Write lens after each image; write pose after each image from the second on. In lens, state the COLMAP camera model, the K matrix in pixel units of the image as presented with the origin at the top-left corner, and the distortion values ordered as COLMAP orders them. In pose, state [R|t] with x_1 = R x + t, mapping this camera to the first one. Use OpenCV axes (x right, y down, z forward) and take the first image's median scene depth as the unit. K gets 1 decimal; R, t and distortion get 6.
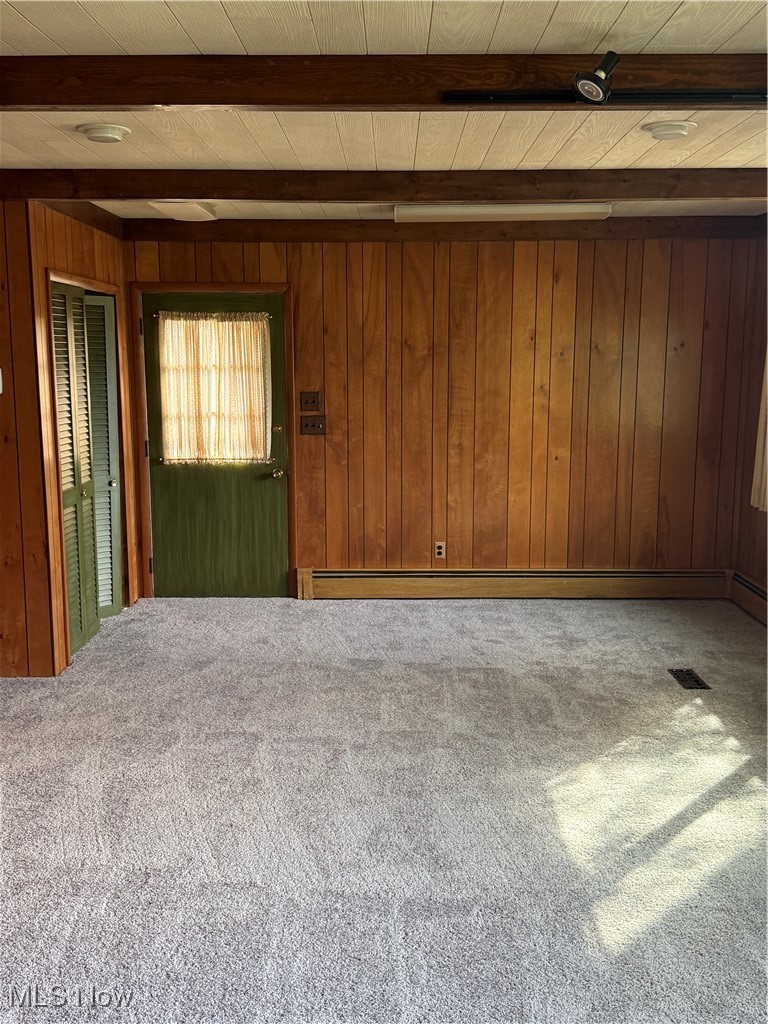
lens RADIAL K [[999.5, 0, 379.5], [0, 999.5, 519.1], [0, 0, 1]] dist [0.174229, -0.383521]
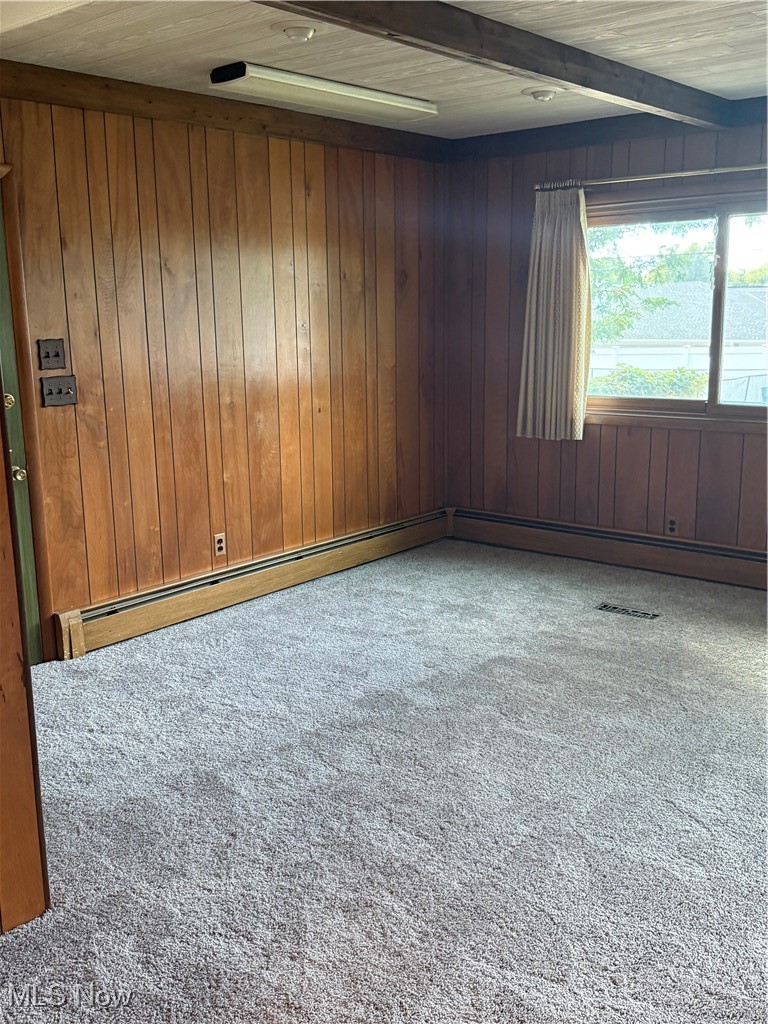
lens RADIAL K [[999.5, 0, 379.5], [0, 999.5, 519.1], [0, 0, 1]] dist [0.174229, -0.383521]
pose [[0.639138, -0.171439, 0.749741, -0.437240], [0.139959, 0.984488, 0.105805, -0.052529], [-0.756250, 0.037309, 0.653219, 0.415557]]
